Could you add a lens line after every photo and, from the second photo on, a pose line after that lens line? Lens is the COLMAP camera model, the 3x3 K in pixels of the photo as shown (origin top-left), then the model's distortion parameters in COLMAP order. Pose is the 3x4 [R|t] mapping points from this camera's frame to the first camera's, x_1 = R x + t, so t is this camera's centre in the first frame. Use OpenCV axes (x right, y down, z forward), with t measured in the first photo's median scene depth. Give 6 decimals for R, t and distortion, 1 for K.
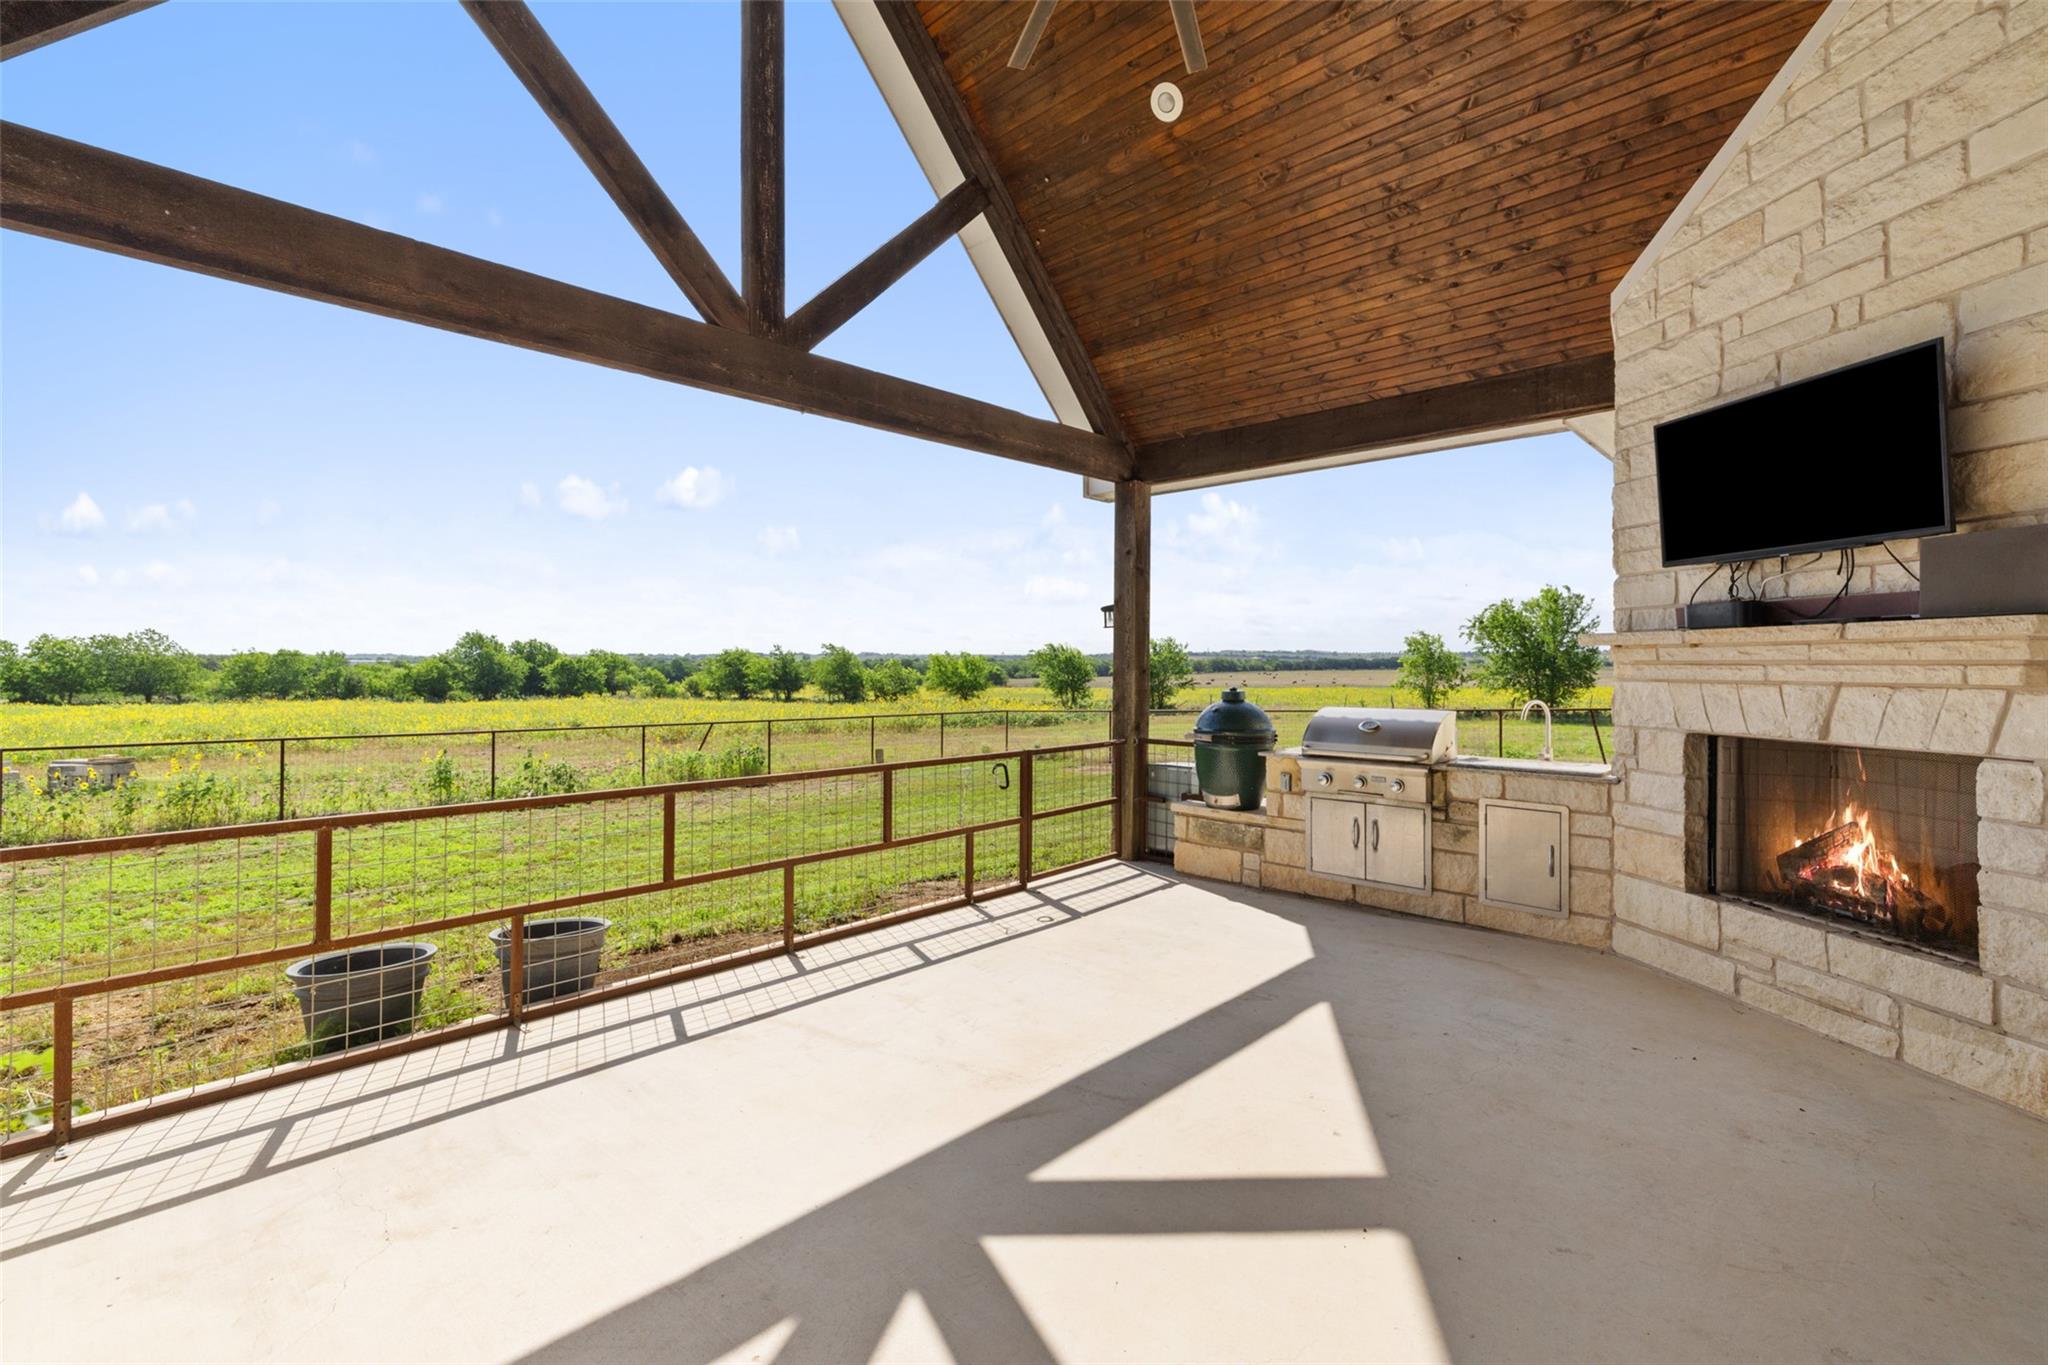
lens RADIAL K [[894.7, 0, 1024.1], [0, 894.7, 671.9], [0, 0, 1]] dist [-0.001862, 0.002692]
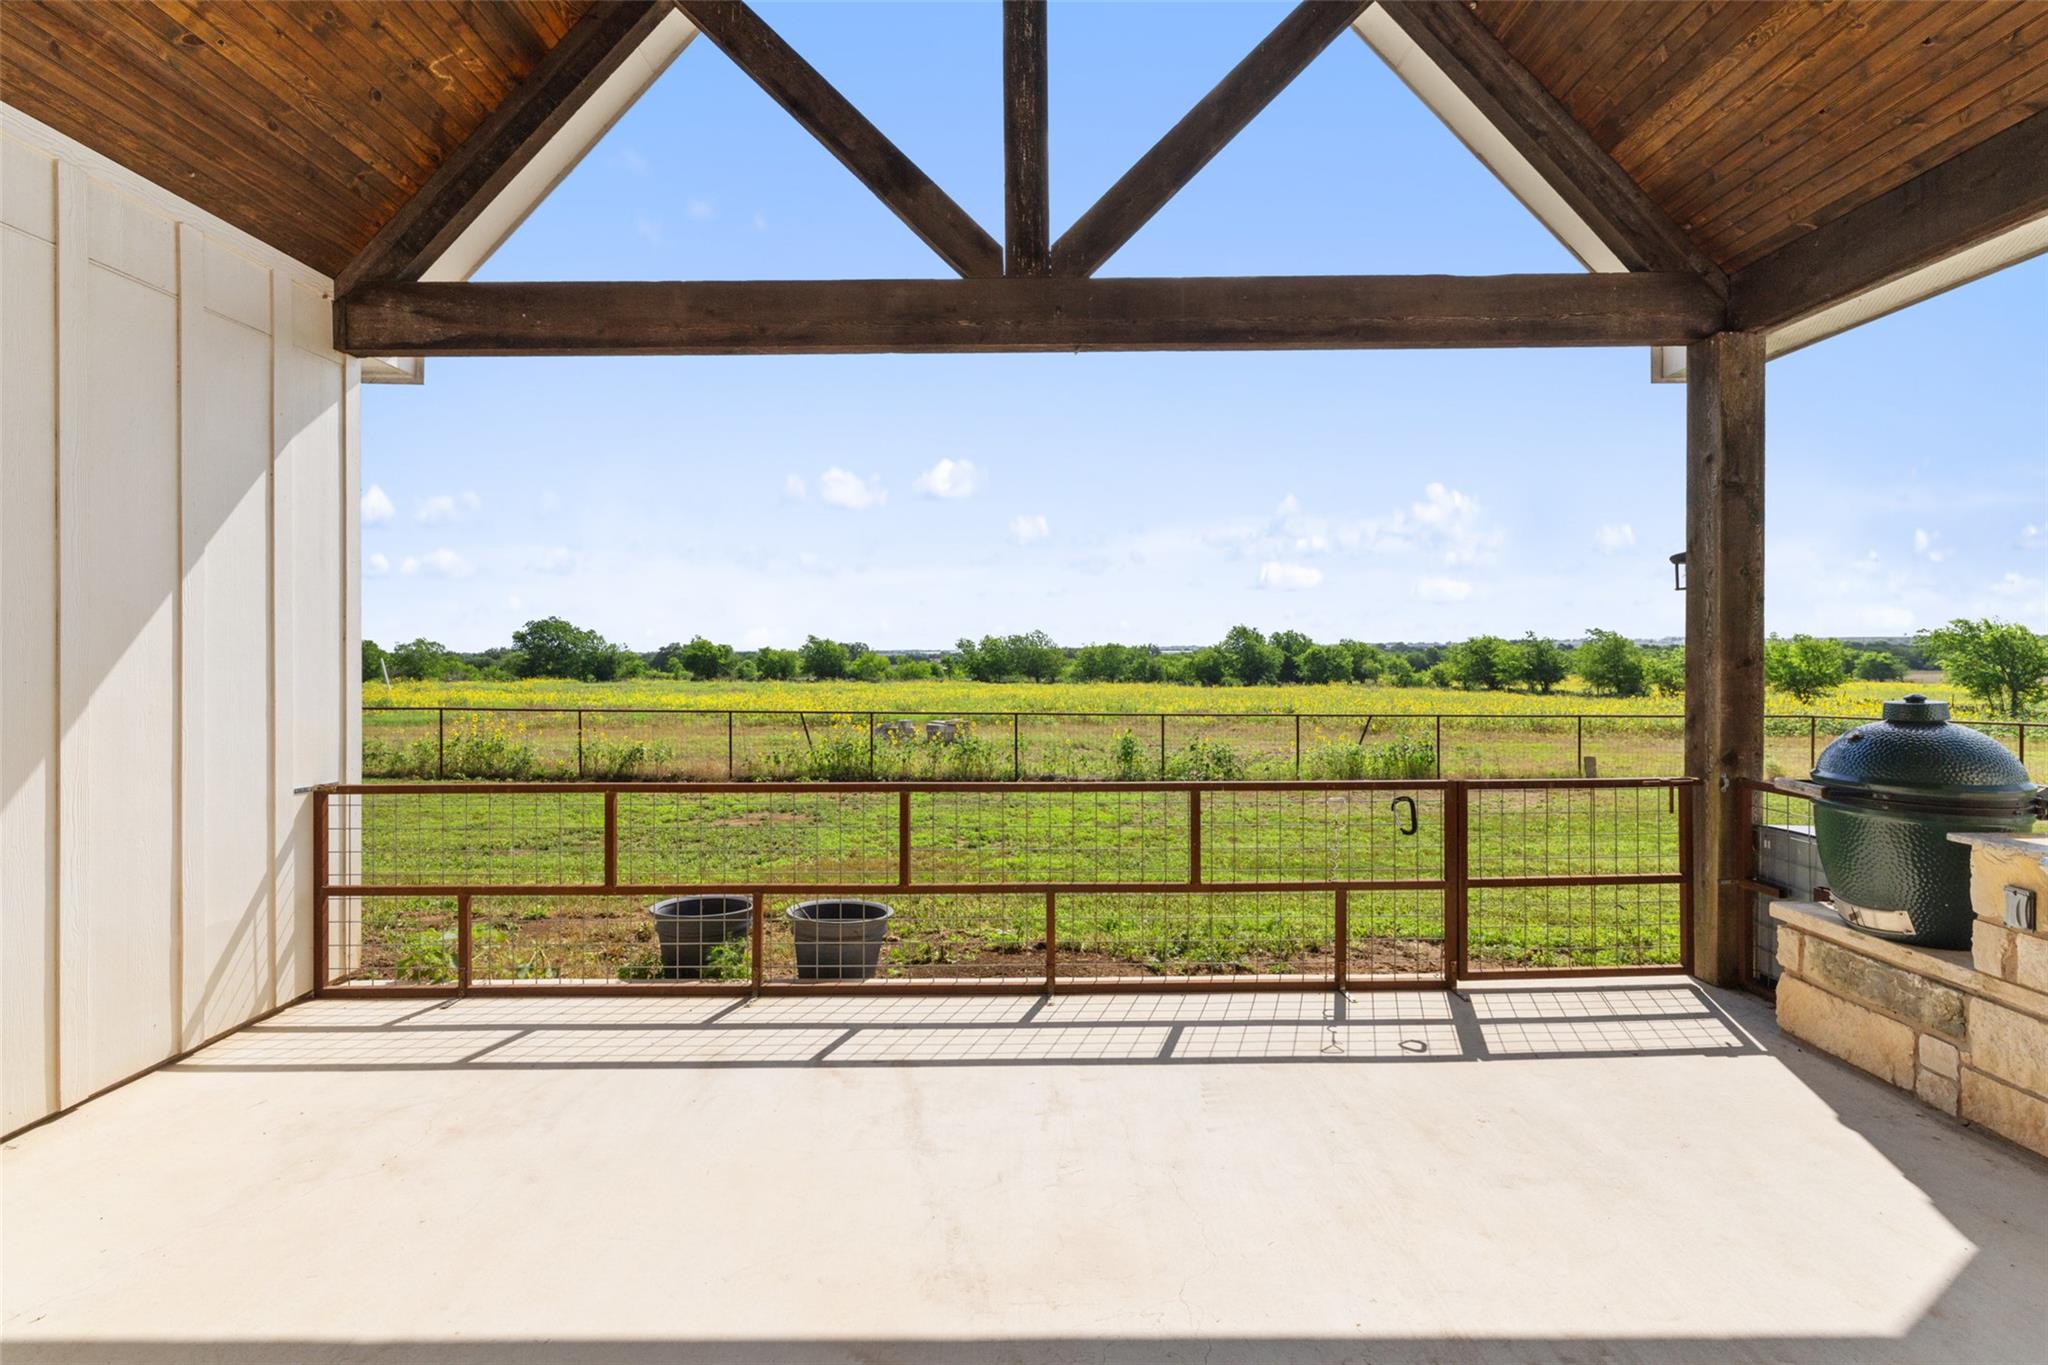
lens RADIAL K [[894.7, 0, 1026.9], [0, 894.7, 662.6], [0, 0, 1]] dist [-0.001862, 0.002692]
pose [[0.695754, 0.002114, -0.718277, 0.243219], [-0.000587, 0.999997, 0.002374, -0.001511], [0.718280, -0.001231, 0.695753, 0.291414]]
